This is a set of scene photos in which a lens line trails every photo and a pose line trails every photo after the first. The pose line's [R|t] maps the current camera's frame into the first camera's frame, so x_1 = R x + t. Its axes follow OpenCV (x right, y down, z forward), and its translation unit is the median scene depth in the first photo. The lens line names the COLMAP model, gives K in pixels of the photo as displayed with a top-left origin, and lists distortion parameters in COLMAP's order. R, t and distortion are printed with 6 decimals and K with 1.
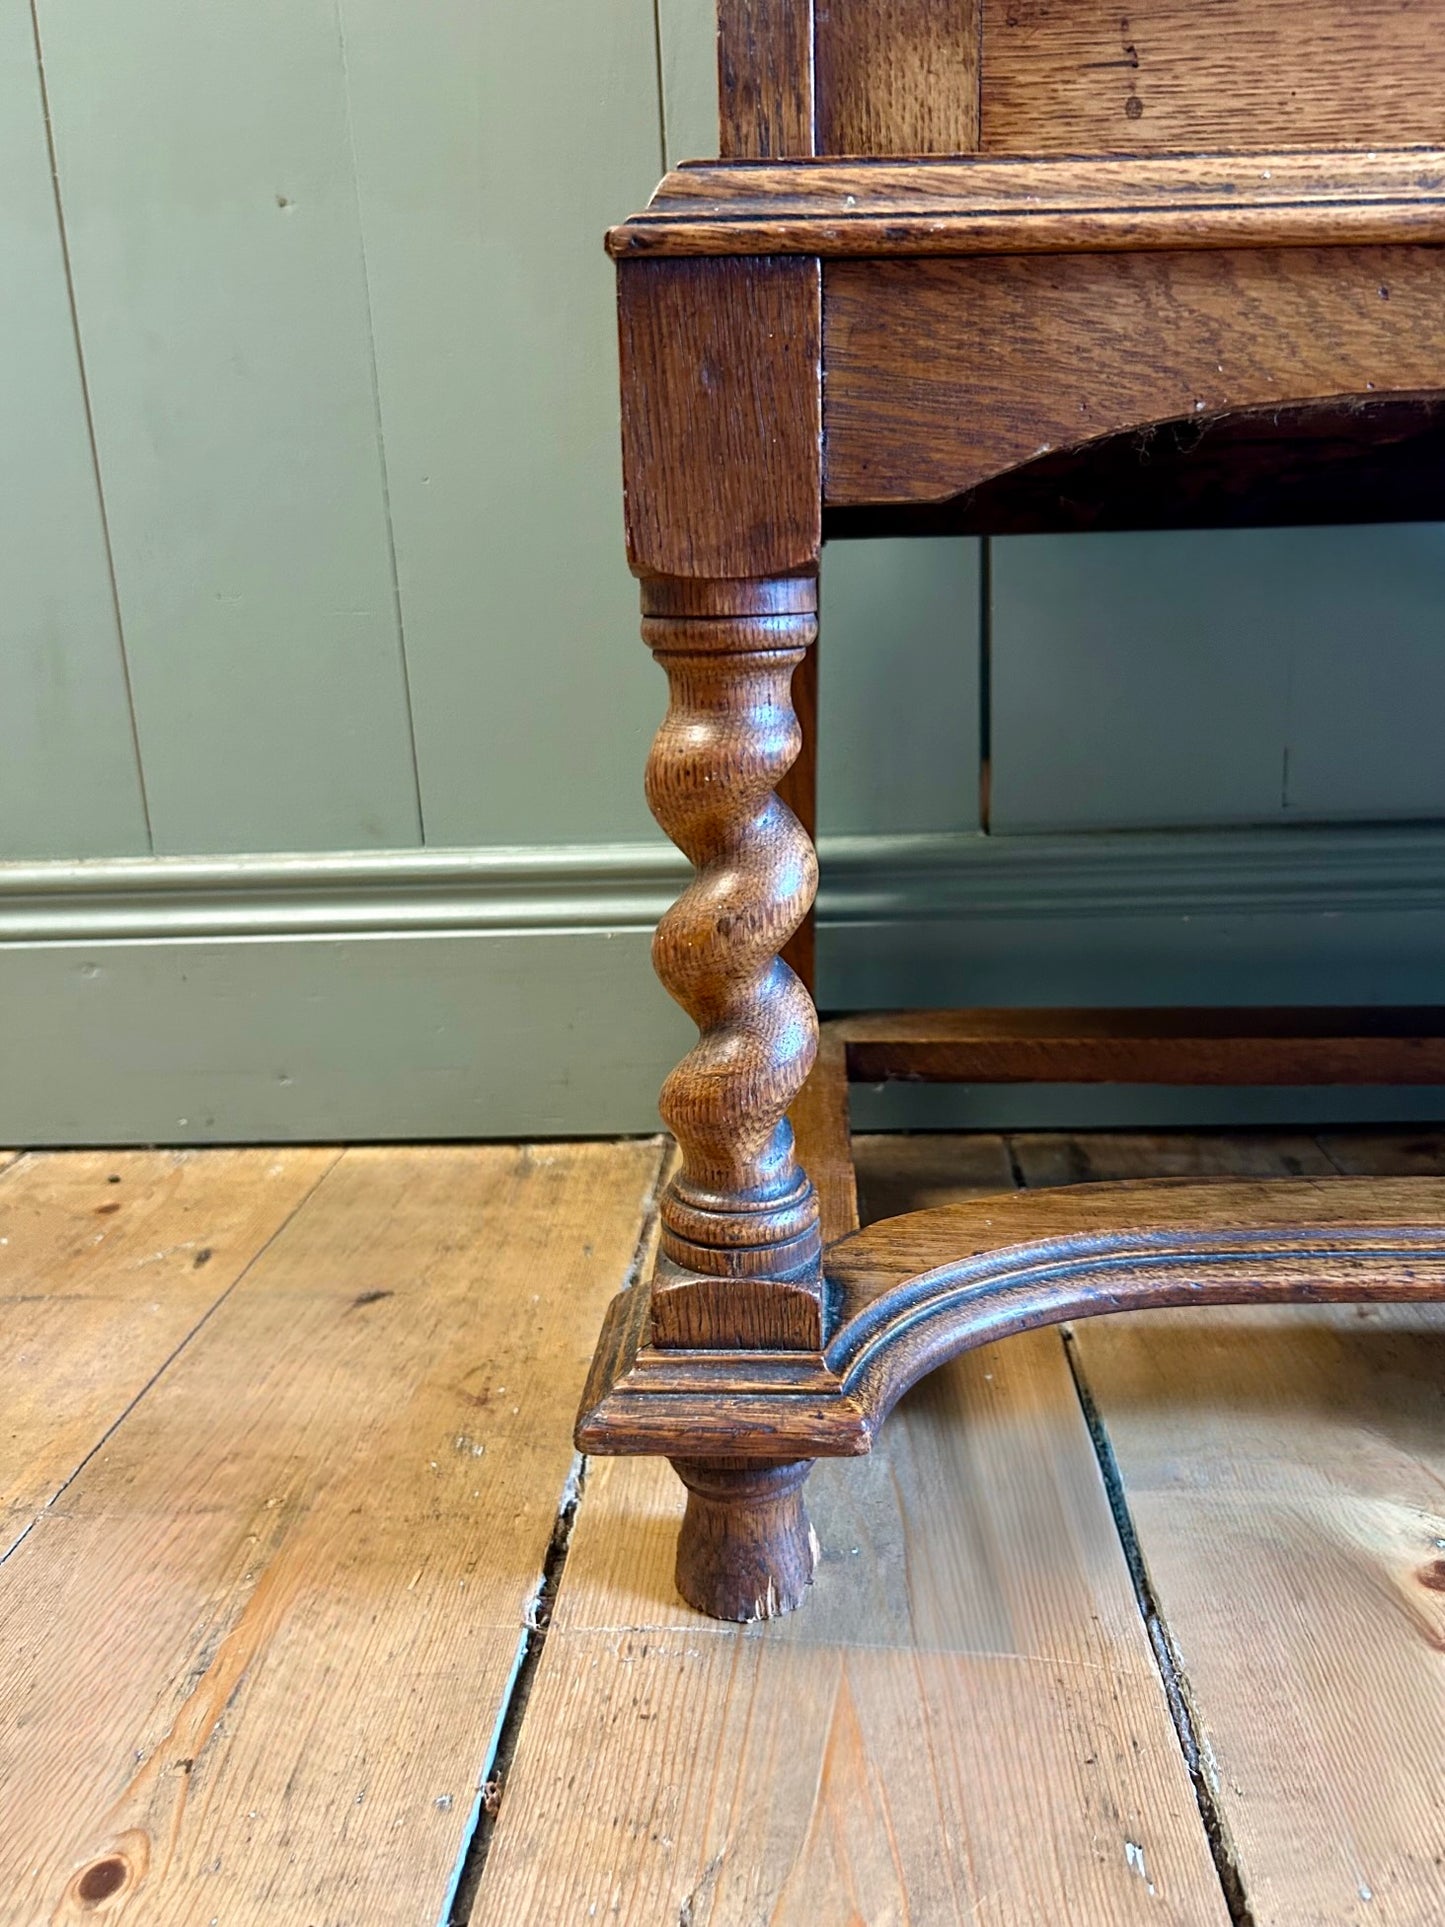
lens RADIAL K [[1538.6, 0, 731.5], [0, 1538.6, 965.6], [0, 0, 1]] dist [0.015439, -0.013527]
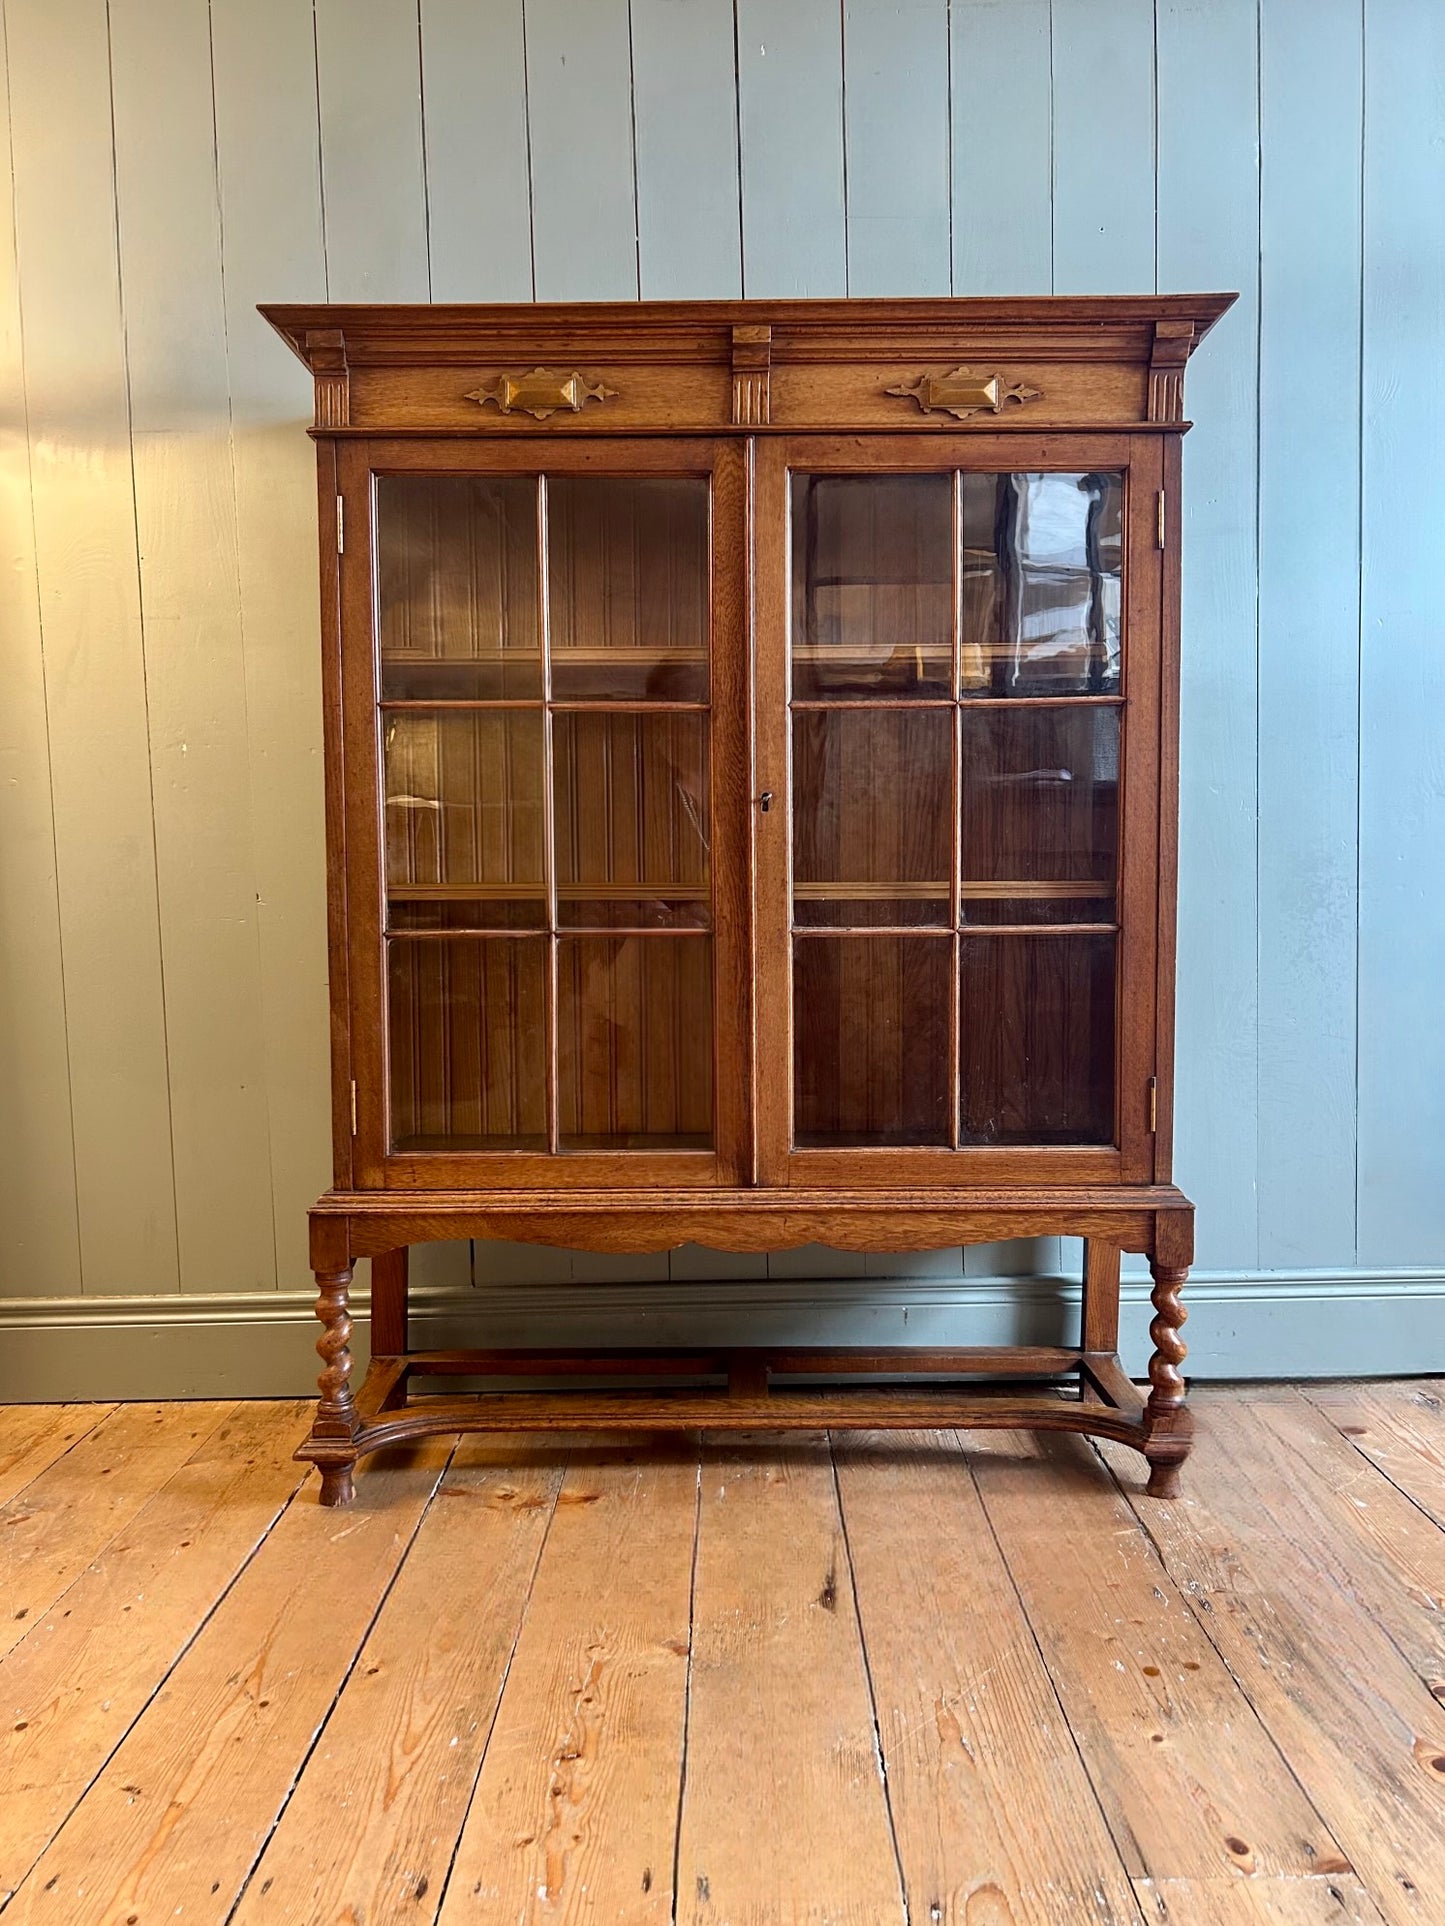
lens RADIAL K [[1459.2, 0, 731.0], [0, 1459.2, 1001.1], [0, 0, 1]] dist [0.037634, -0.051218]
pose [[0.997673, 0.014670, 0.066589, 0.736708], [-0.003229, 0.985652, -0.168761, -0.246194], [-0.068110, 0.168153, 0.983405, -2.982213]]
